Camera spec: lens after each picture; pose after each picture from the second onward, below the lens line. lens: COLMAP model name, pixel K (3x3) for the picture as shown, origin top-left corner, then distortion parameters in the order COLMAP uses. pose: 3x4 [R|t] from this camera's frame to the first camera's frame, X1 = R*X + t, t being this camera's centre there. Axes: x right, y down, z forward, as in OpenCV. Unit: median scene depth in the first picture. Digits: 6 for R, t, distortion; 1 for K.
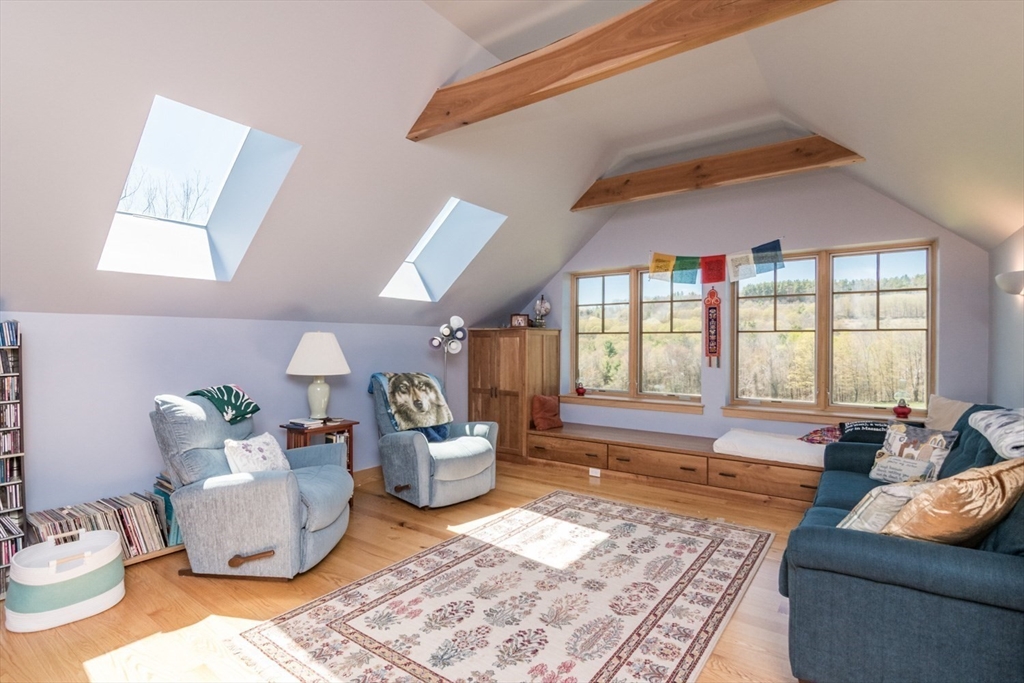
lens RADIAL K [[499.9, 0, 506.8], [0, 499.9, 343.0], [0, 0, 1]] dist [-0.012201, -0.002191]
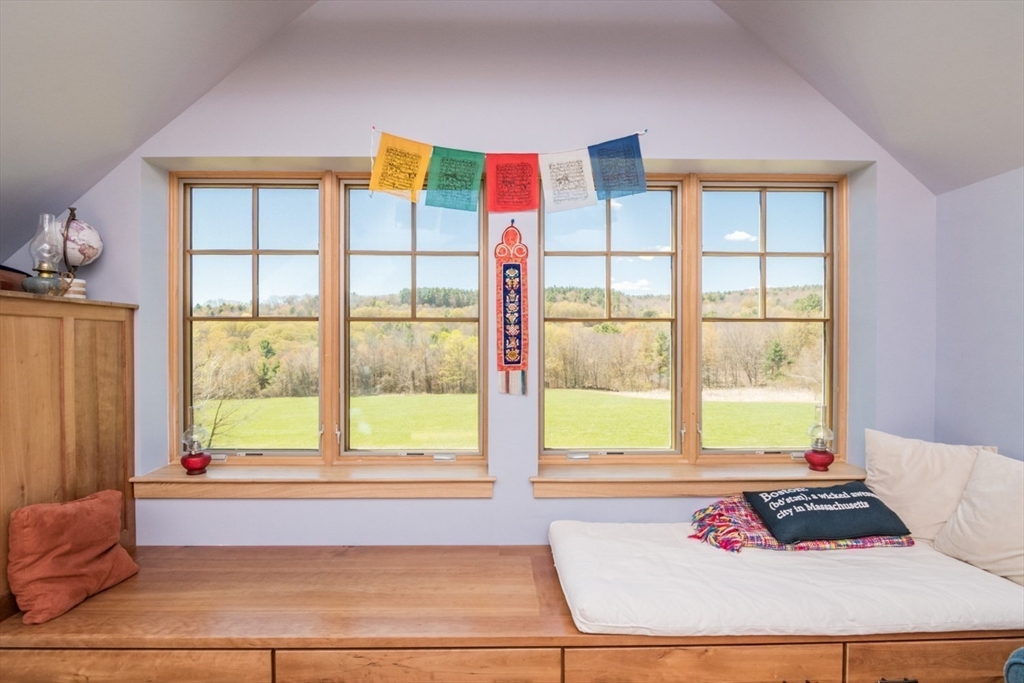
lens RADIAL K [[499.9, 0, 498.6], [0, 499.9, 348.3], [0, 0, 1]] dist [-0.012201, -0.002191]
pose [[0.803017, -0.007331, 0.595911, 0.121442], [0.000528, 0.999933, 0.011590, 0.000753], [-0.595956, -0.008992, 0.802967, 0.615101]]
